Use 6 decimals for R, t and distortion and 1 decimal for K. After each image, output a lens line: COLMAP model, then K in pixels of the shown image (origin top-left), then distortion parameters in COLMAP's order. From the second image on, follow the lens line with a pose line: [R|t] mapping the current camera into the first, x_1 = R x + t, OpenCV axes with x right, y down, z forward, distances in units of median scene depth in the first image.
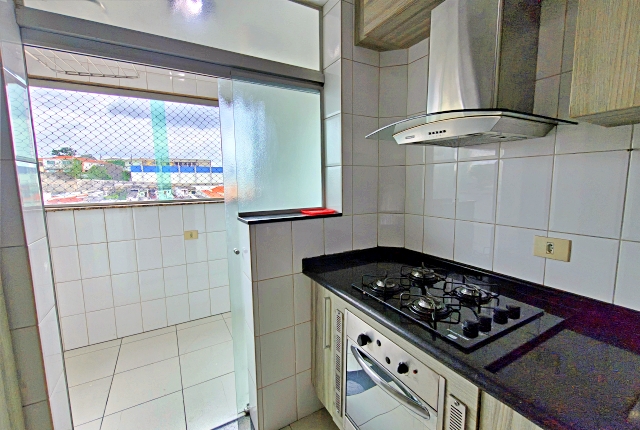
lens RADIAL K [[273.2, 0, 321.8], [0, 273.2, 213.3], [0, 0, 1]] dist [0.003717, -0.003311]
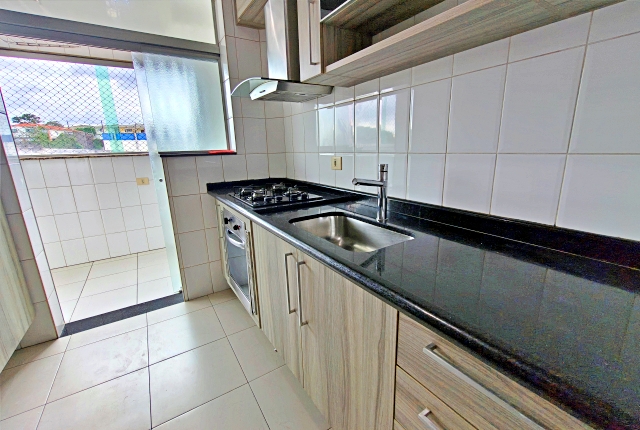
lens RADIAL K [[273.2, 0, 321.8], [0, 273.2, 213.3], [0, 0, 1]] dist [0.003717, -0.003311]
pose [[0.998547, -0.025890, 0.047262, 0.411583], [0.020062, 0.992587, 0.119872, 0.142175], [-0.050015, -0.118750, 0.991664, -0.433064]]
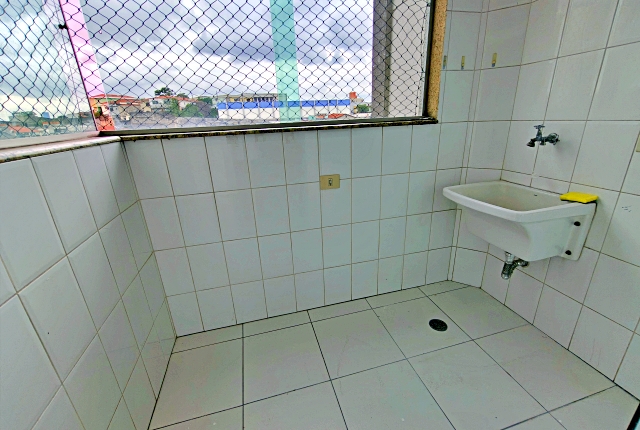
lens RADIAL K [[273.2, 0, 321.8], [0, 273.2, 213.3], [0, 0, 1]] dist [0.003717, -0.003311]
pose [[0.965619, 0.061365, -0.252614, -0.525200], [-0.002075, 0.973529, 0.228556, 0.013013], [0.259952, -0.220174, 0.940185, 0.635286]]
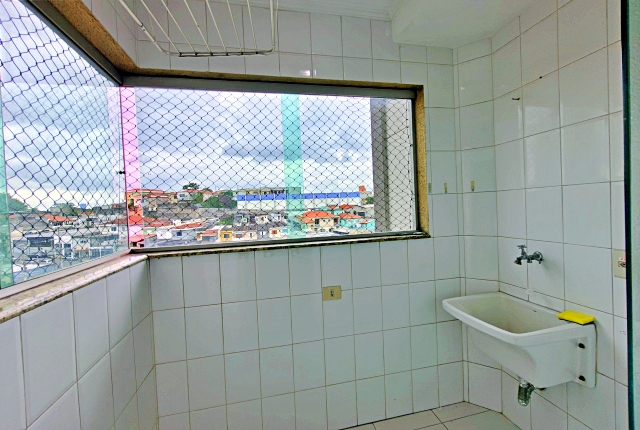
lens RADIAL K [[273.2, 0, 321.8], [0, 273.2, 213.3], [0, 0, 1]] dist [0.003717, -0.003311]
pose [[0.953749, -0.020405, -0.299911, -0.474224], [-0.005498, 0.996343, -0.085272, -0.080022], [0.300554, 0.082977, 0.950149, 0.577102]]
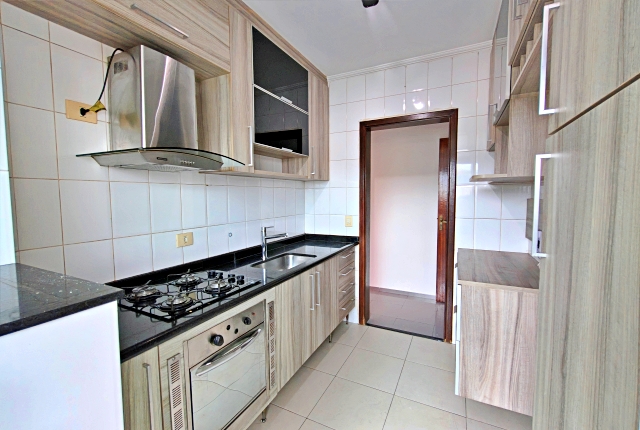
lens RADIAL K [[273.2, 0, 321.8], [0, 273.2, 213.3], [0, 0, 1]] dist [0.003717, -0.003311]
pose [[-0.550946, -0.037961, 0.833677, -0.622941], [0.110053, 0.986936, 0.117670, -0.084111], [-0.827252, 0.156578, -0.539571, 0.737423]]
